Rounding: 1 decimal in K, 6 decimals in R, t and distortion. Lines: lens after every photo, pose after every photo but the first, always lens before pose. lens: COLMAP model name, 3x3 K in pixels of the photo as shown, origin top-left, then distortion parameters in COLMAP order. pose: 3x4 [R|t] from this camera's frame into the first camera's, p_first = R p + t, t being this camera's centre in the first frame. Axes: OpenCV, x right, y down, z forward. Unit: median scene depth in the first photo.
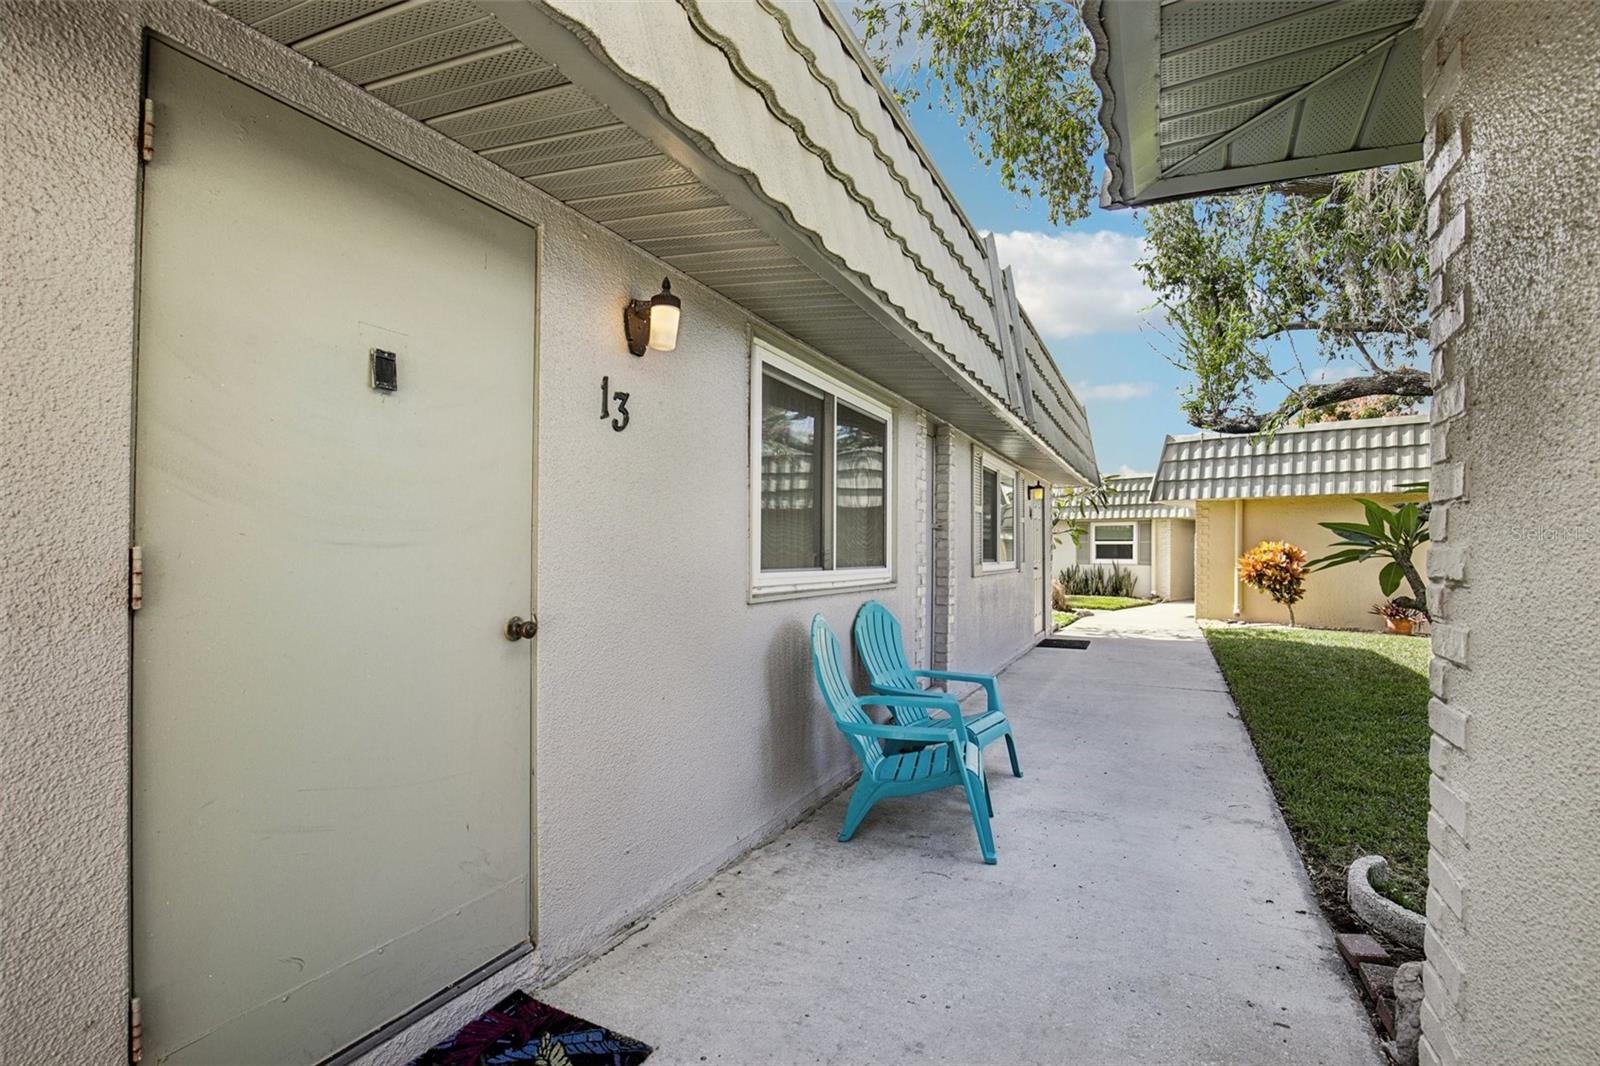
lens RADIAL K [[741.0, 0, 800.0], [0, 741.0, 533.0], [0, 0, 1]] dist [-0.024583, 0.000084]
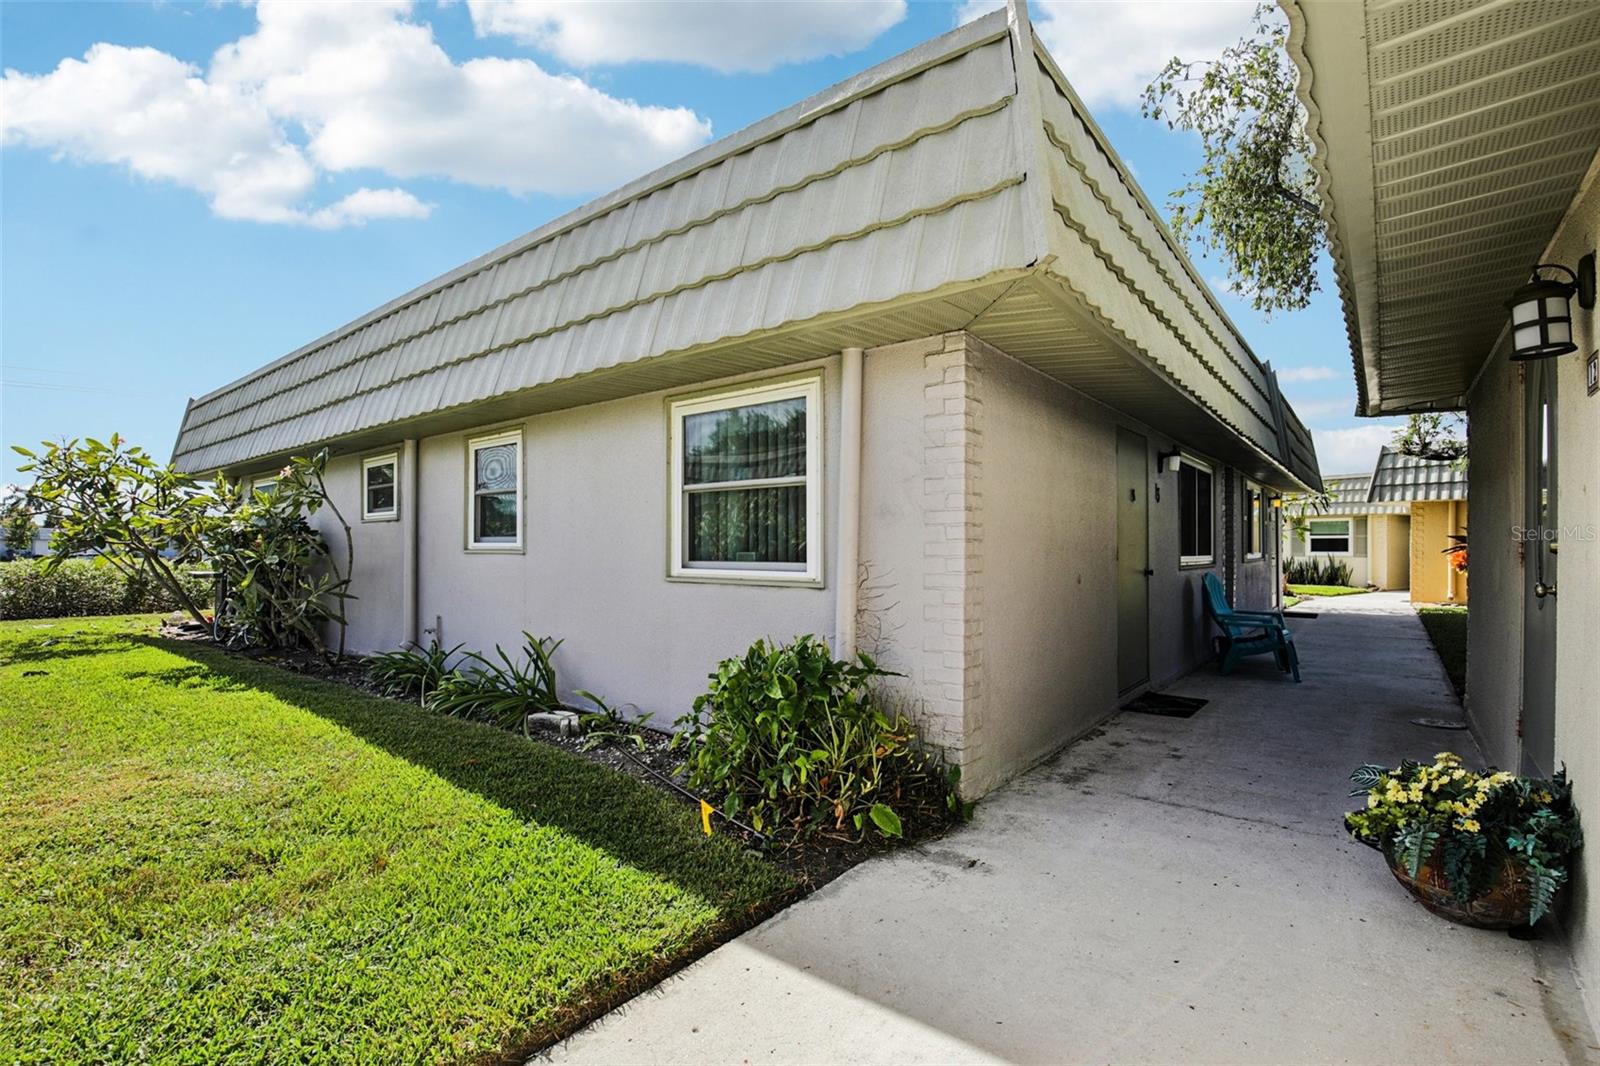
lens RADIAL K [[741.0, 0, 800.0], [0, 741.0, 533.0], [0, 0, 1]] dist [-0.024583, 0.000084]
pose [[0.977454, -0.006030, -0.211060, -0.169678], [0.007742, 0.999943, 0.007286, -0.009881], [0.211004, -0.008756, 0.977446, -0.341832]]
